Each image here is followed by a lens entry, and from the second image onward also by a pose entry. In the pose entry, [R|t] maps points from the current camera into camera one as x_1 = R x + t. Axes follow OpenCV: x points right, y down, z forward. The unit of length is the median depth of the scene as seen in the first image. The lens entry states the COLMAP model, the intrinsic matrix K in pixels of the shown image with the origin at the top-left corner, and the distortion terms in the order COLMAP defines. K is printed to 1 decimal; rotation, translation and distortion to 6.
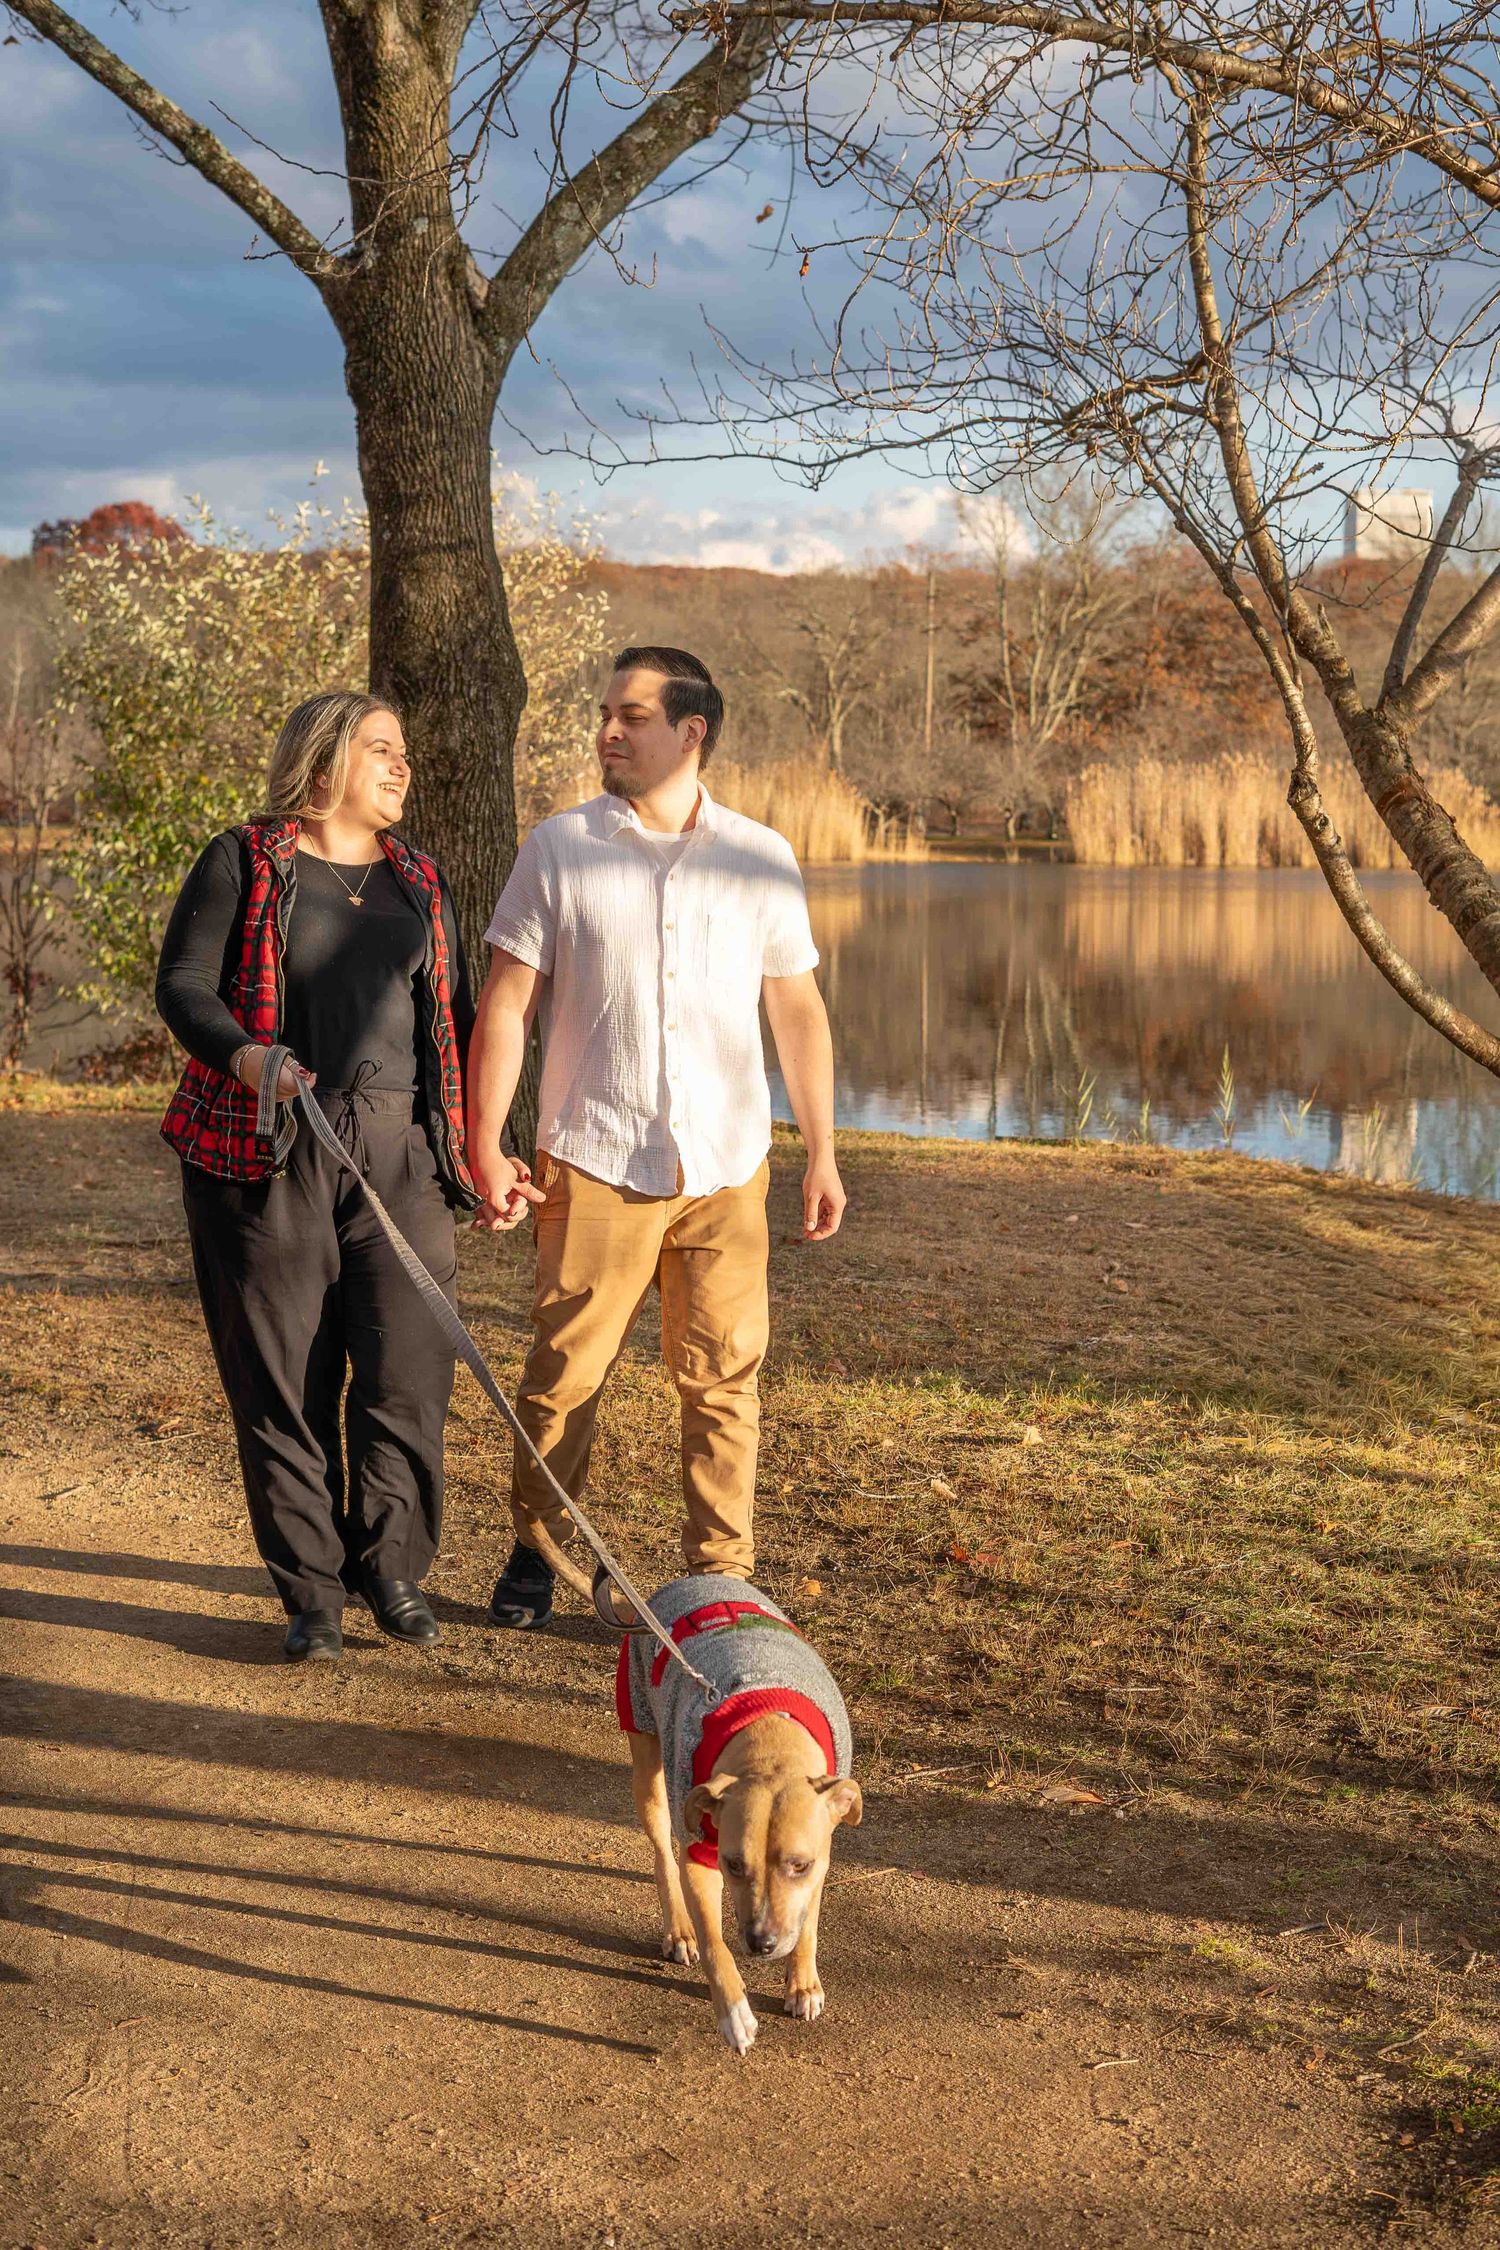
lens RADIAL K [[4149.0, 0, 750.0], [0, 4149.0, 1125.0], [0, 0, 1]] dist [-0.053515, 0.233619]
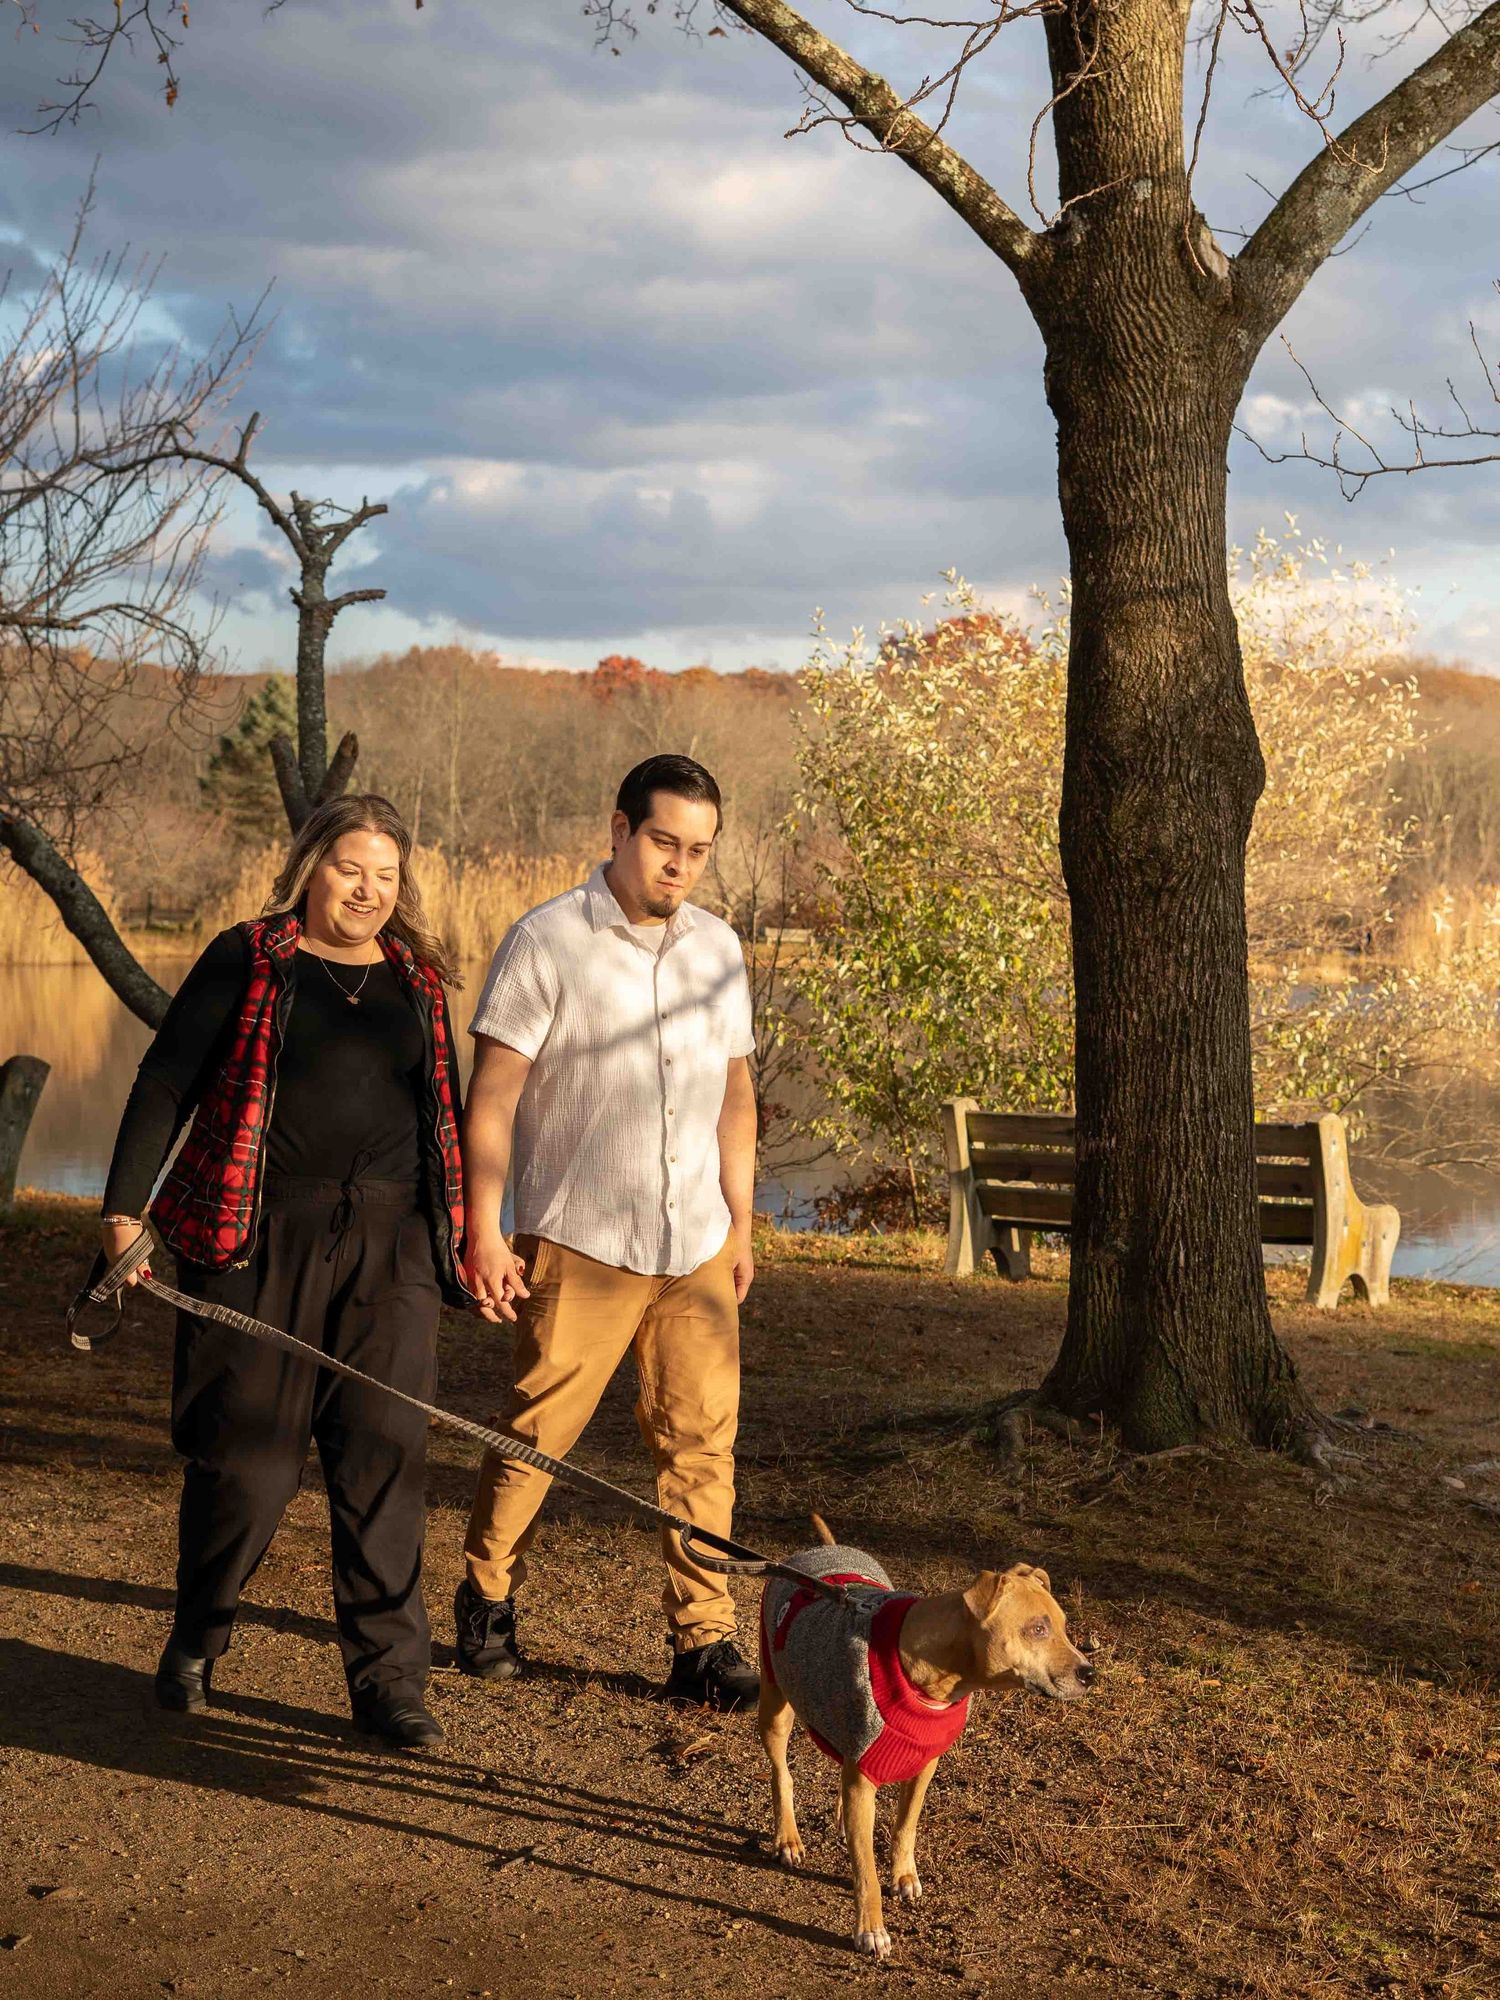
lens RADIAL K [[3850.7, 0, 750.7], [0, 3850.7, 1151.6], [0, 0, 1]] dist [-0.040120, 0.149290]
pose [[0.974027, 0.022601, -0.225300, 0.017104], [-0.026932, 0.999507, -0.016165, -0.018123], [0.224824, 0.021813, 0.974155, 0.260412]]
